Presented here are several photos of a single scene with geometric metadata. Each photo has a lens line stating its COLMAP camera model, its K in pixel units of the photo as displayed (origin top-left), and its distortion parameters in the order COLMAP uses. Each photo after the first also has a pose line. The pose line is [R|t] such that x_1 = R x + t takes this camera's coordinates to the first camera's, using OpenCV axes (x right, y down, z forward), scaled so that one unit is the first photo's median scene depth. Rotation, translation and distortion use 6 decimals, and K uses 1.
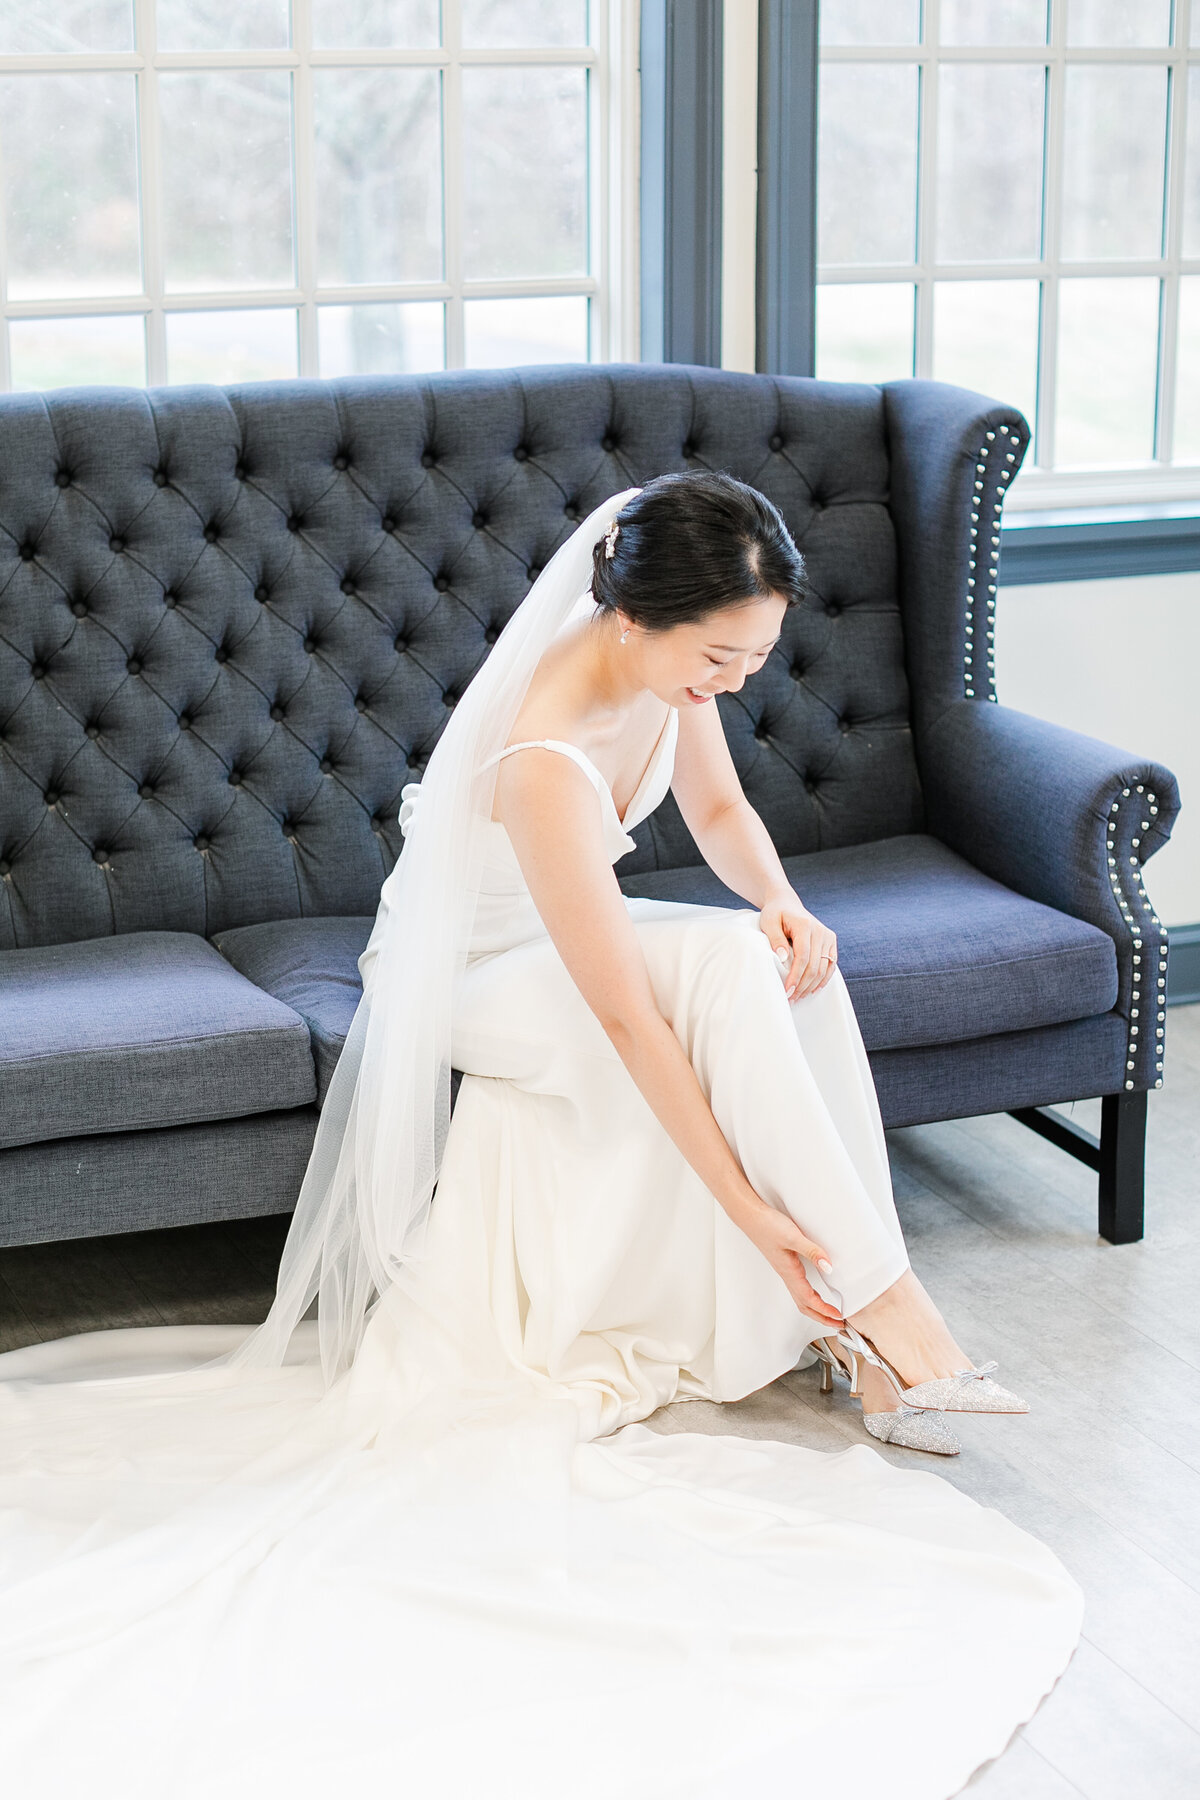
lens RADIAL K [[3132.9, 0, 596.7], [0, 3132.9, 897.7], [0, 0, 1]] dist [-0.125088, 0.000000]
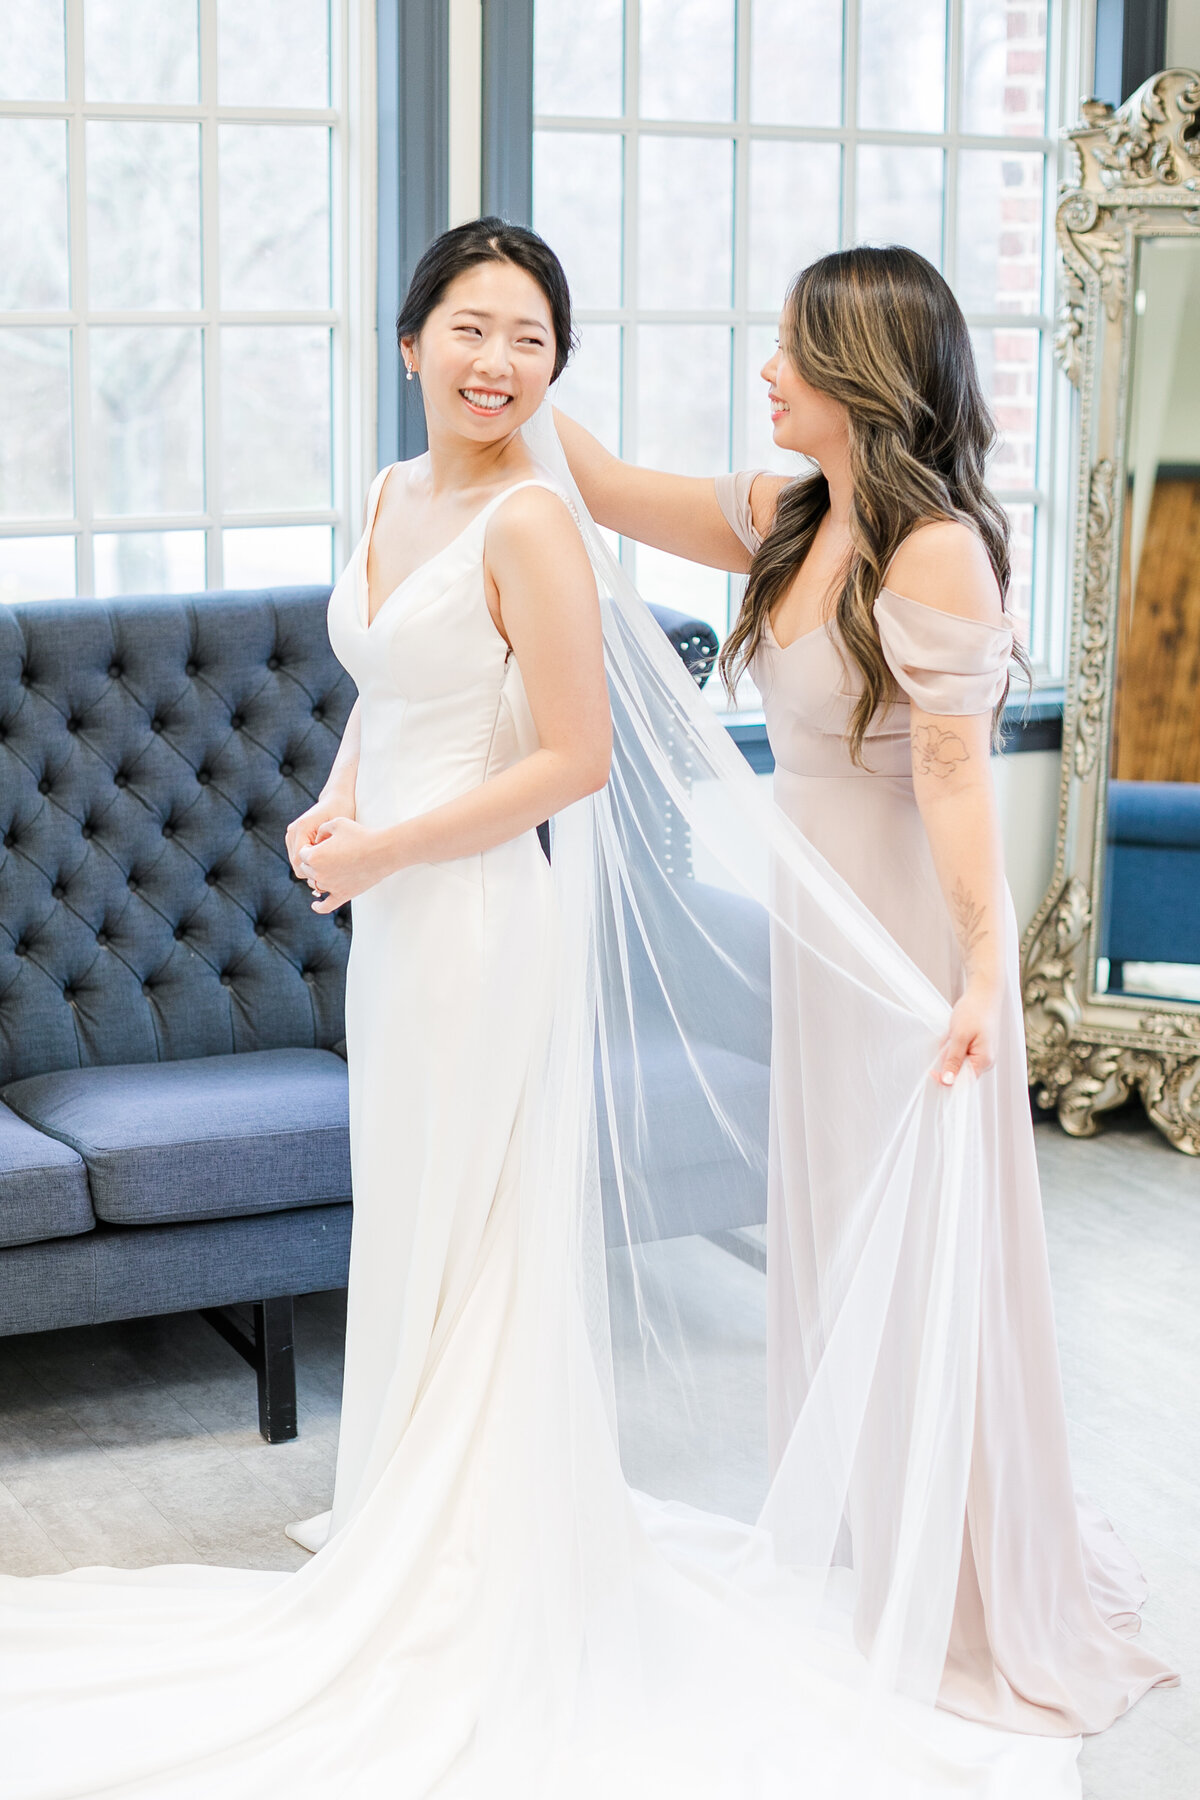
lens RADIAL K [[3132.9, 0, 602.0], [0, 3132.9, 902.4], [0, 0, 1]] dist [-0.125088, 0.000000]
pose [[0.996879, -0.007498, 0.078585, 0.004972], [0.013127, 0.997365, -0.071354, 0.027649], [-0.077843, 0.072163, 0.994351, -0.135466]]
